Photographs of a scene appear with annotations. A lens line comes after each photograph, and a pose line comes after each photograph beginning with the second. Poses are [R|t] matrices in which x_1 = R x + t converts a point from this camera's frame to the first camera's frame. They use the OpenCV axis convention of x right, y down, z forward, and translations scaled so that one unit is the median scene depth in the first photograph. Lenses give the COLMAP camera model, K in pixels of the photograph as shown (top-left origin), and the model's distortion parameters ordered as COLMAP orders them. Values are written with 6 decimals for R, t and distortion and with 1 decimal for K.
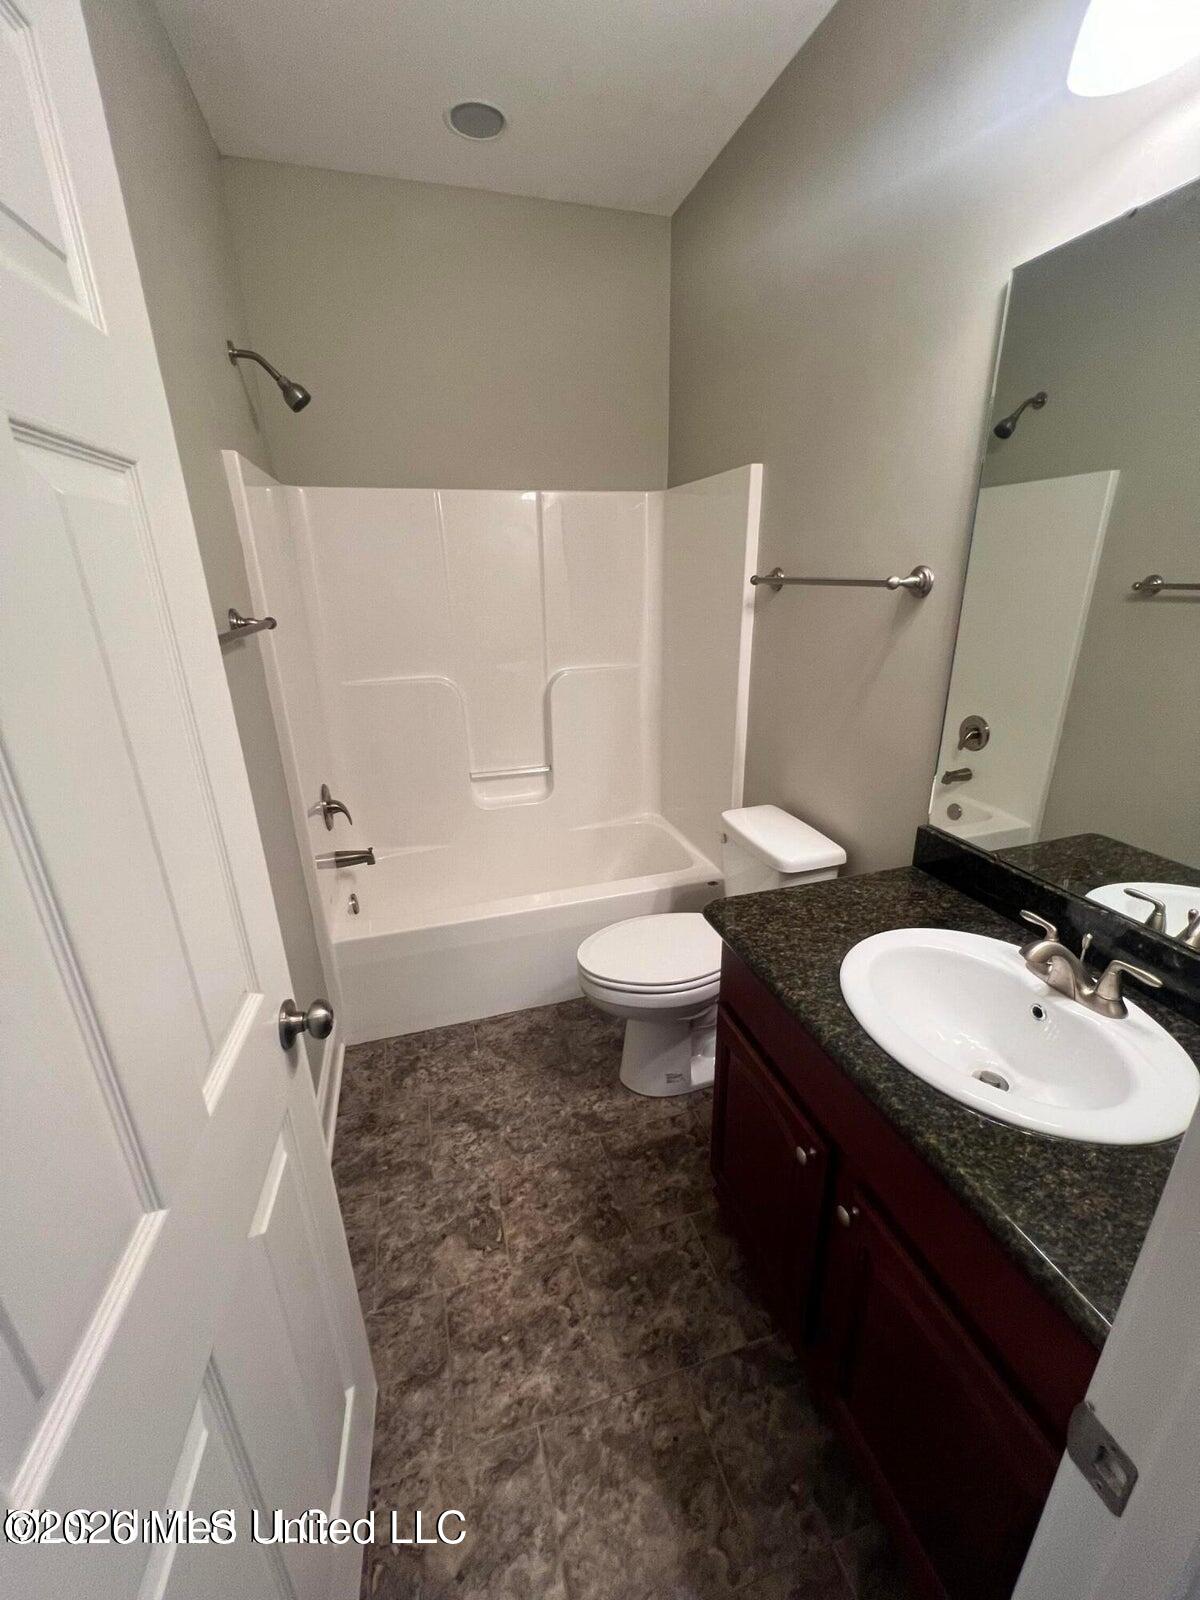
lens RADIAL K [[642.8, 0, 600.0], [0, 642.8, 800.0], [0, 0, 1]] dist [-0.002342, 0.000114]
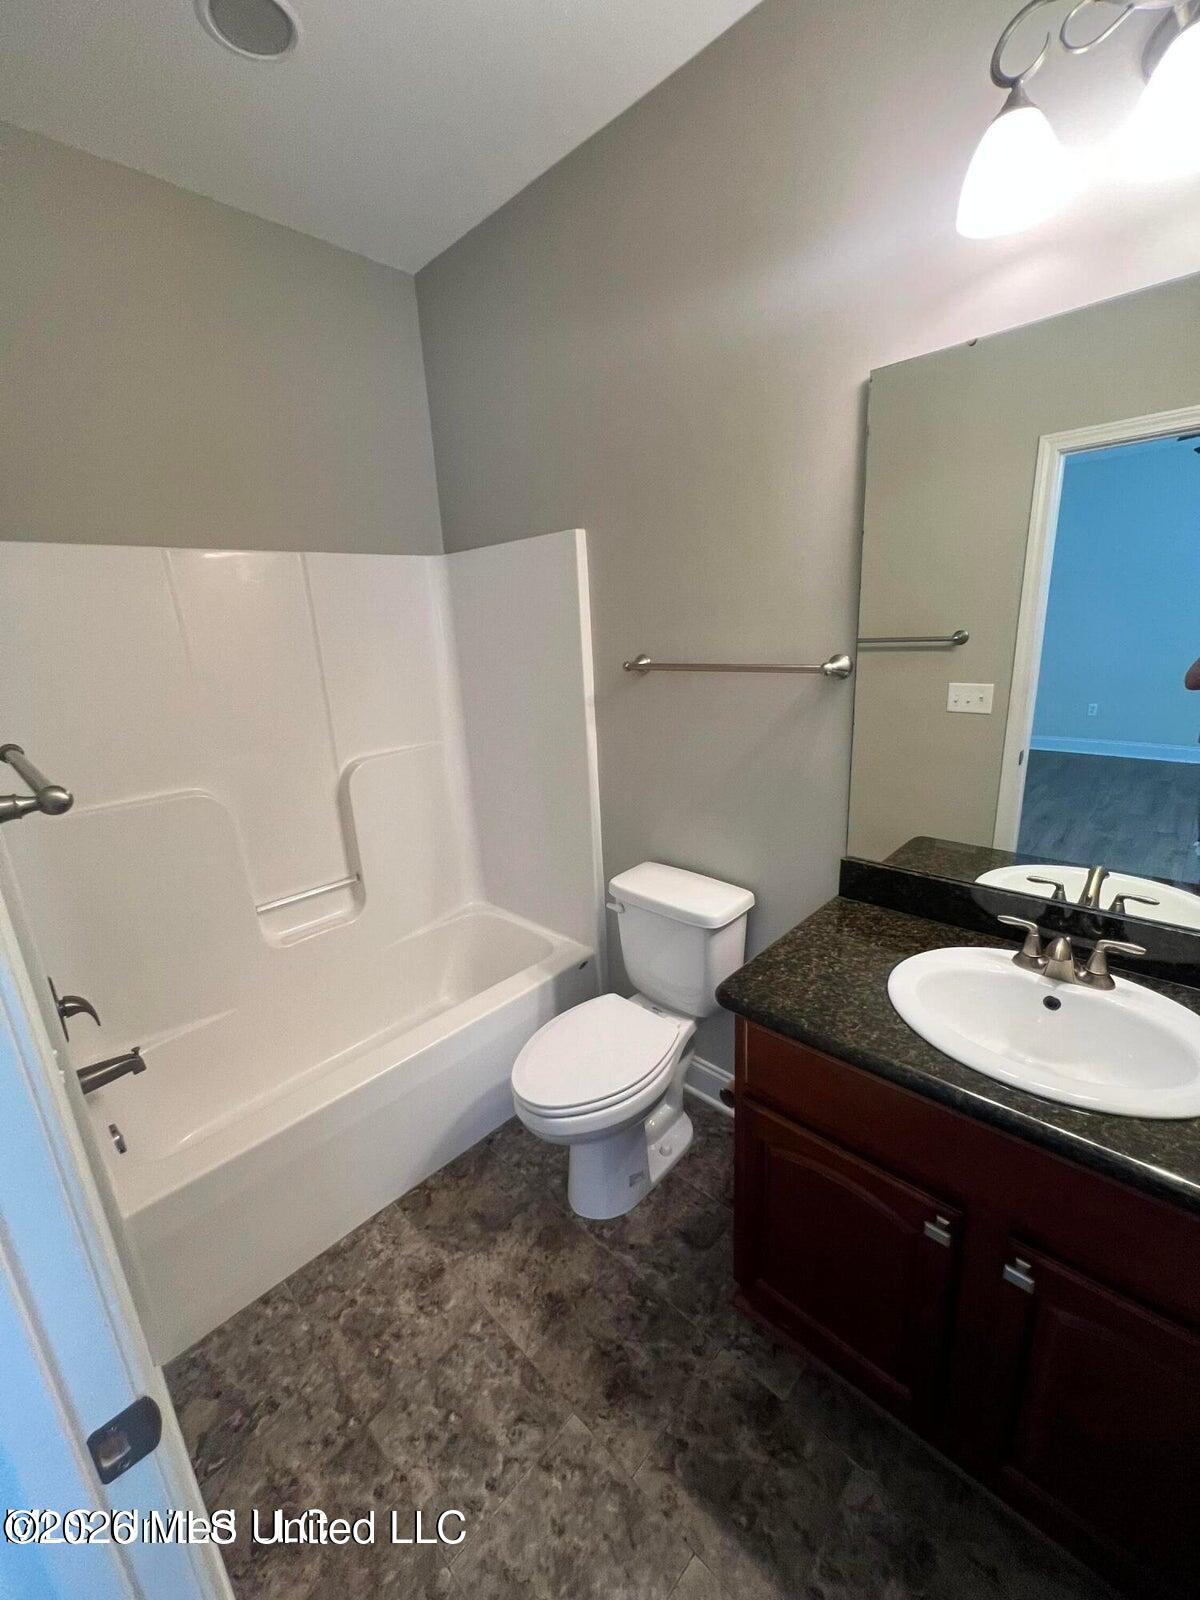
lens RADIAL K [[647.0, 0, 618.5], [0, 647.0, 799.4], [0, 0, 1]] dist [-0.001818, -0.000010]
pose [[0.870673, -0.165594, 0.463148, -0.232191], [0.205967, 0.977837, -0.037581, -0.069512], [-0.446660, 0.128114, 0.885484, 0.149511]]
